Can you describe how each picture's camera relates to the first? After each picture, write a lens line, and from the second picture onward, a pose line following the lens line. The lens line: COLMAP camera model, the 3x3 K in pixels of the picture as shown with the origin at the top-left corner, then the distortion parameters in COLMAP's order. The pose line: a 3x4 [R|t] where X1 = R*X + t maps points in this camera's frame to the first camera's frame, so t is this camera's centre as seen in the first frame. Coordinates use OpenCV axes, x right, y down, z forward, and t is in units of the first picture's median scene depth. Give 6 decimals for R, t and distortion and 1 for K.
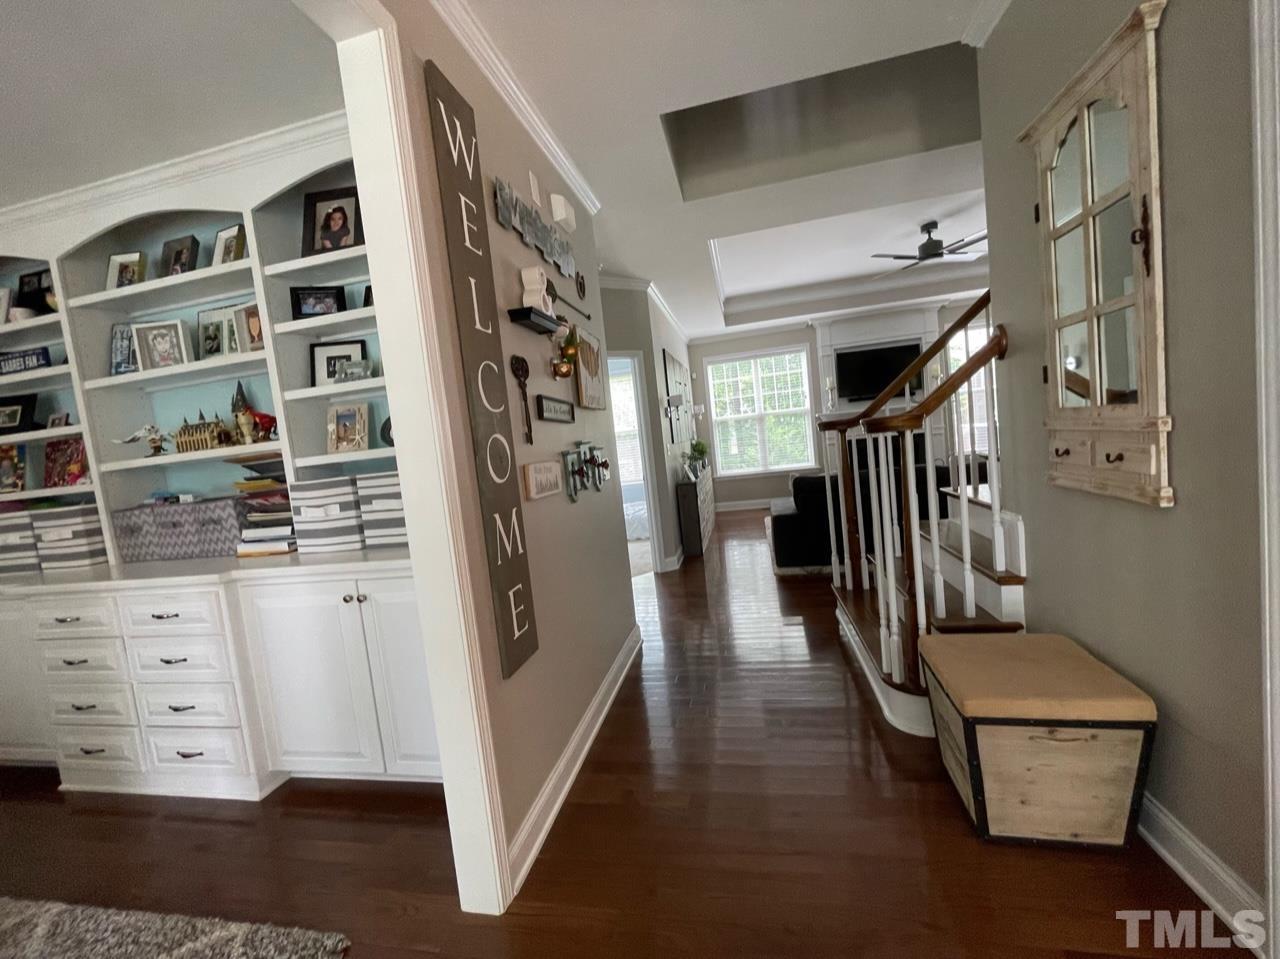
lens RADIAL K [[521.2, 0, 641.0], [0, 521.2, 482.5], [0, 0, 1]] dist [-0.001453, -0.000013]
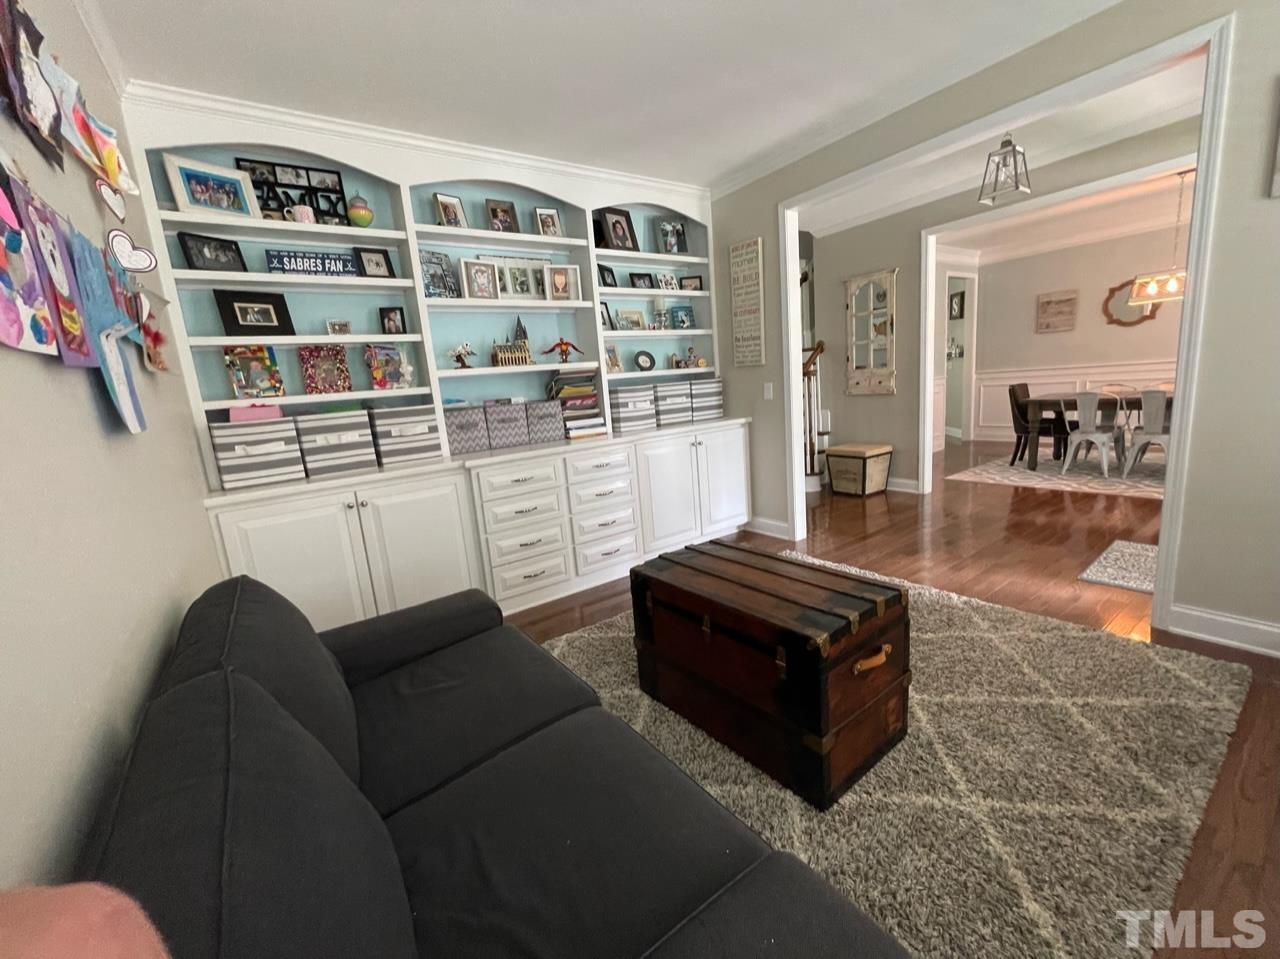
lens RADIAL K [[521.2, 0, 640.5], [0, 521.2, 480.2], [0, 0, 1]] dist [-0.001453, -0.000013]
pose [[0.679718, -0.082041, 0.728870, -1.624238], [0.070053, 0.996443, 0.046831, 0.191321], [-0.730120, 0.019228, 0.683048, -0.138633]]
